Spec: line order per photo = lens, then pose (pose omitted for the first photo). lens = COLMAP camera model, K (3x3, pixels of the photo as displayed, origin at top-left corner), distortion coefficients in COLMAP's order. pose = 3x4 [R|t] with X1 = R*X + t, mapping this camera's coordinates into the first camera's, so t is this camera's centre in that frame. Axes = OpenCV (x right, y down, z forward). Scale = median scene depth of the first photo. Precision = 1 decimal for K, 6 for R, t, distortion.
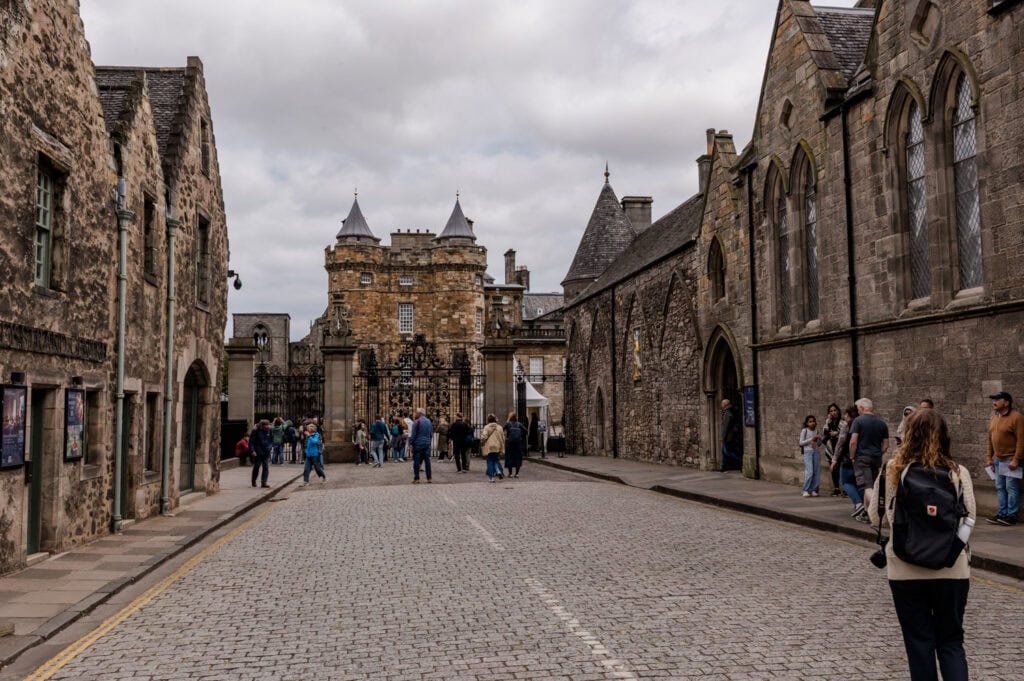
lens RADIAL K [[928.3, 0, 512.0], [0, 928.3, 340.5], [0, 0, 1]] dist [-0.003888, -0.000724]
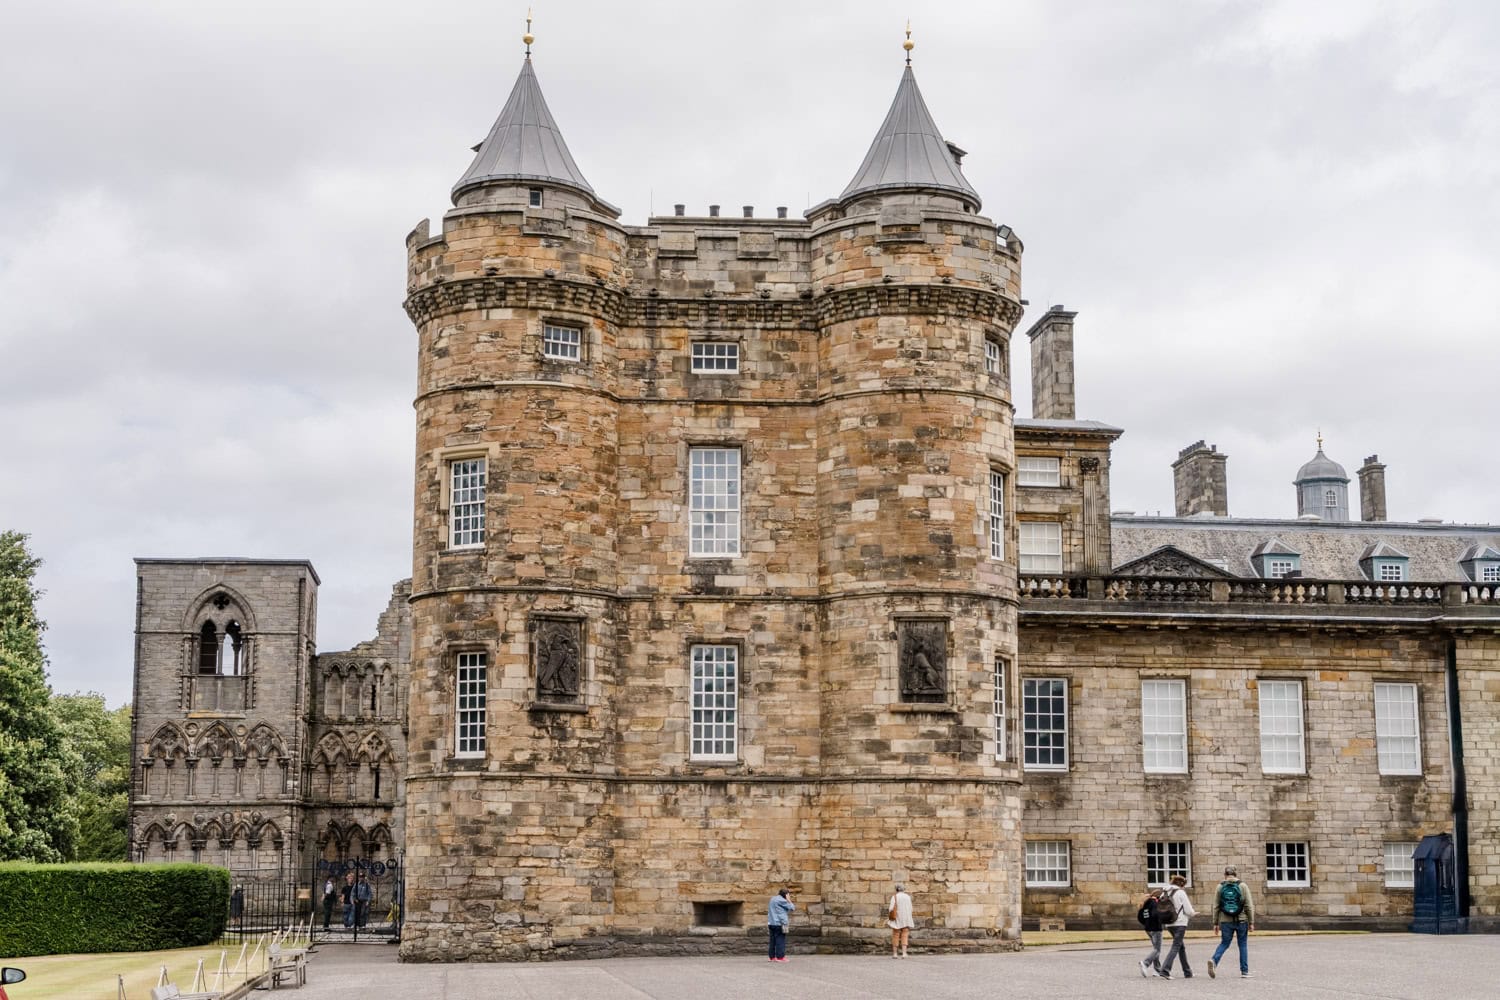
lens RADIAL K [[2085.2, 0, 750.0], [0, 2085.2, 500.0], [0, 0, 1]] dist [0.011349, 0.009912]
pose [[0.998412, 0.000065, -0.056334, -0.071993], [-0.005995, 0.994443, -0.105101, 0.036396], [0.056014, 0.105272, 0.992865, 0.428628]]
